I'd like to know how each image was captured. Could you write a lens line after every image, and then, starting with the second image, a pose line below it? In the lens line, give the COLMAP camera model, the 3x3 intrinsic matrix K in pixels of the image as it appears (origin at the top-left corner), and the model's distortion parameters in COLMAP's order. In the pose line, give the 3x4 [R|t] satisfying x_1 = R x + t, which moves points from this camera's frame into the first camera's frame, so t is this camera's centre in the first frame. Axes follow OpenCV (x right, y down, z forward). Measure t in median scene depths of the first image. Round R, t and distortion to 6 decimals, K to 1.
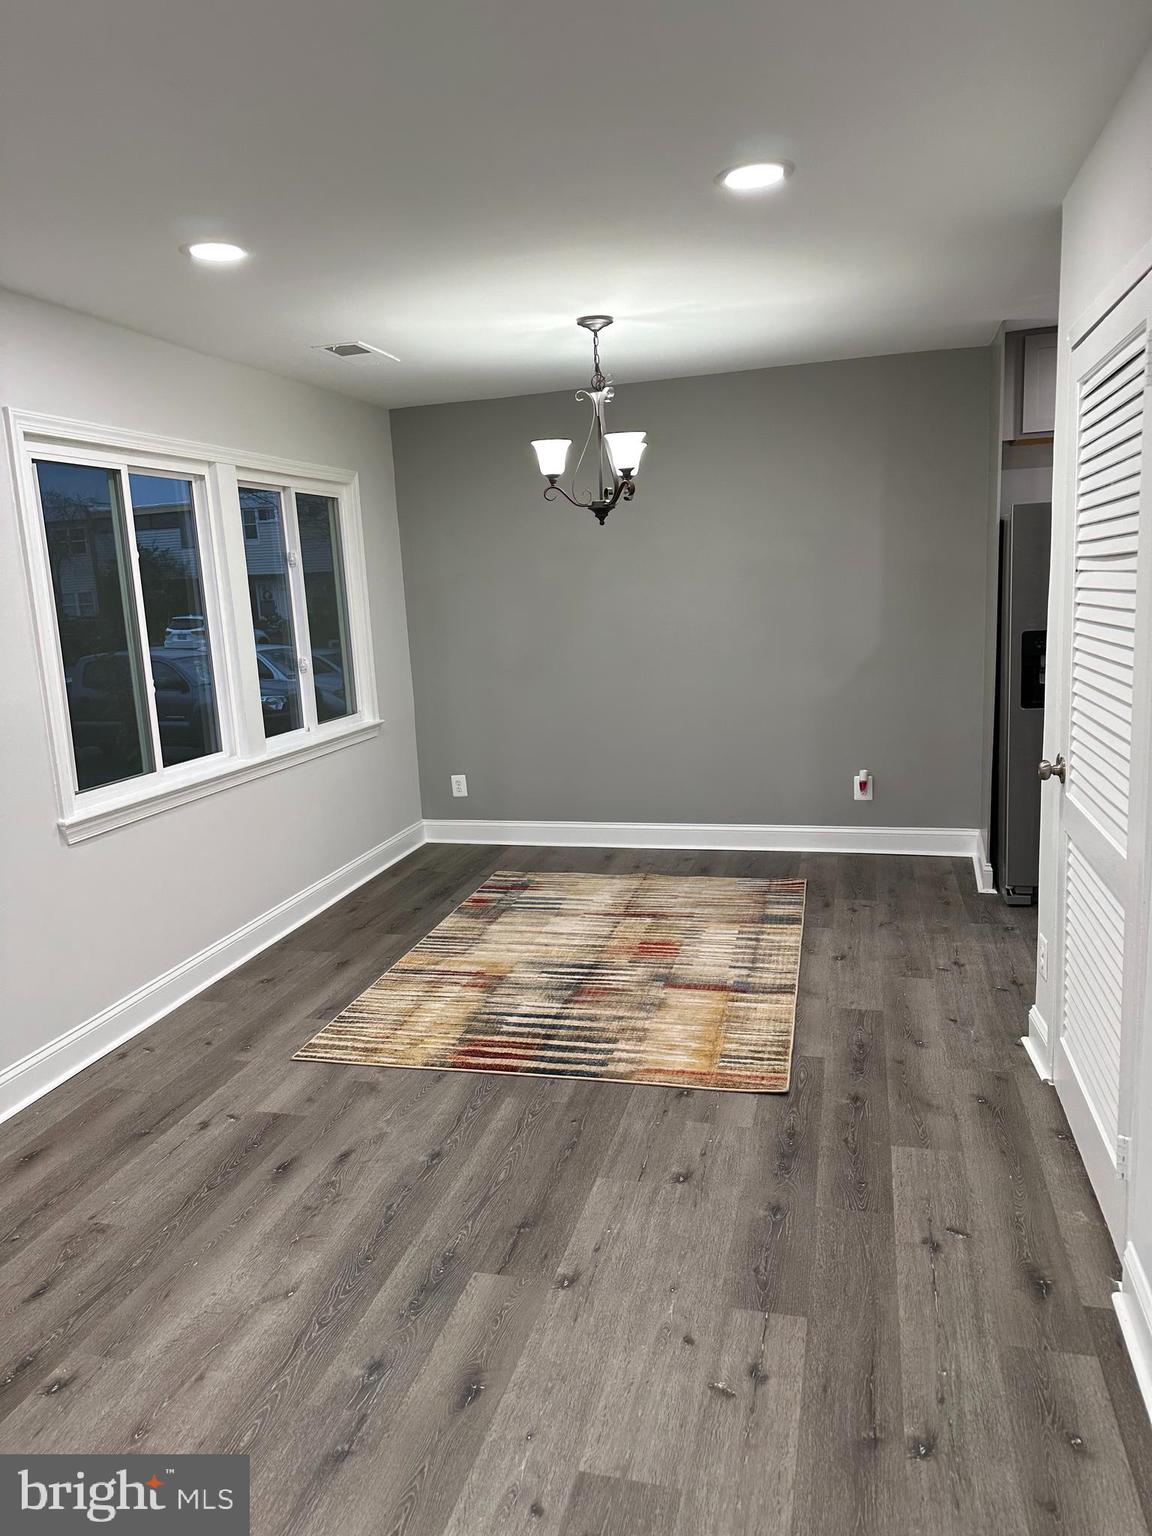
lens RADIAL K [[1071.7, 0, 576.0], [0, 1071.7, 768.0], [0, 0, 1]] dist [0.105284, -0.140656]
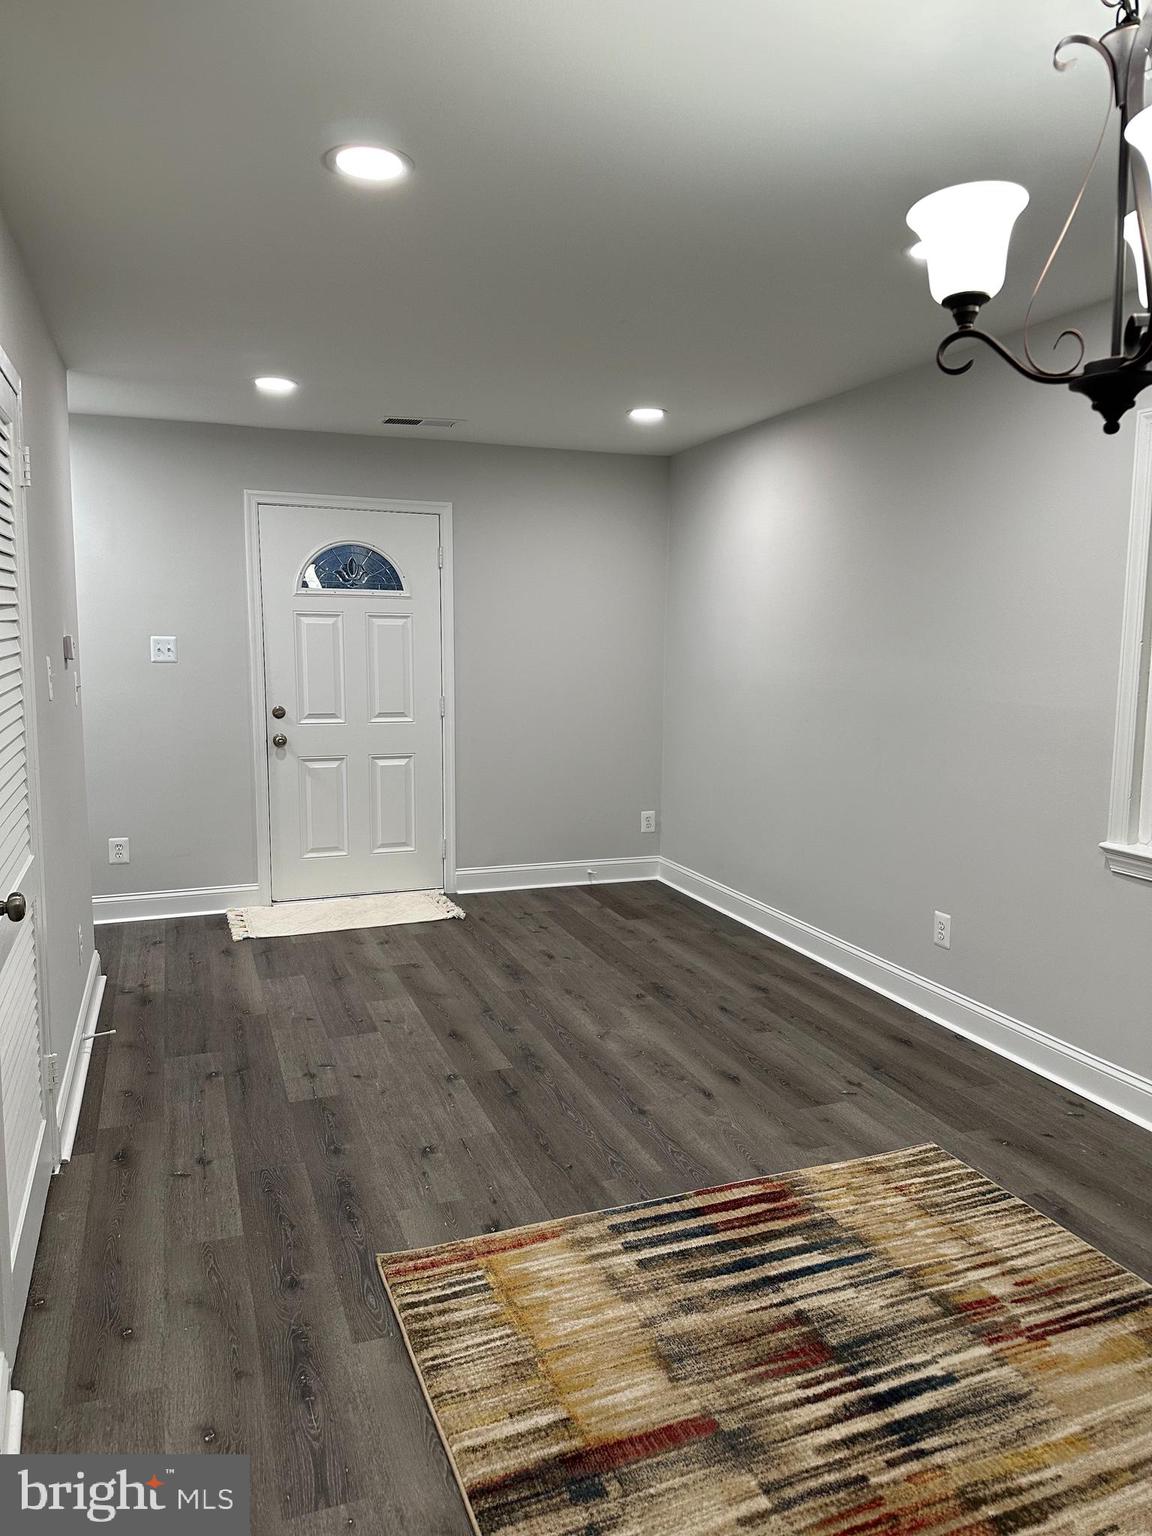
lens RADIAL K [[1071.7, 0, 576.0], [0, 1071.7, 768.0], [0, 0, 1]] dist [0.105284, -0.140656]
pose [[-0.815913, 0.117177, -0.566177, 0.488740], [-0.067968, 0.953019, 0.295187, -0.293648], [0.574166, 0.279329, -0.769616, 1.606784]]
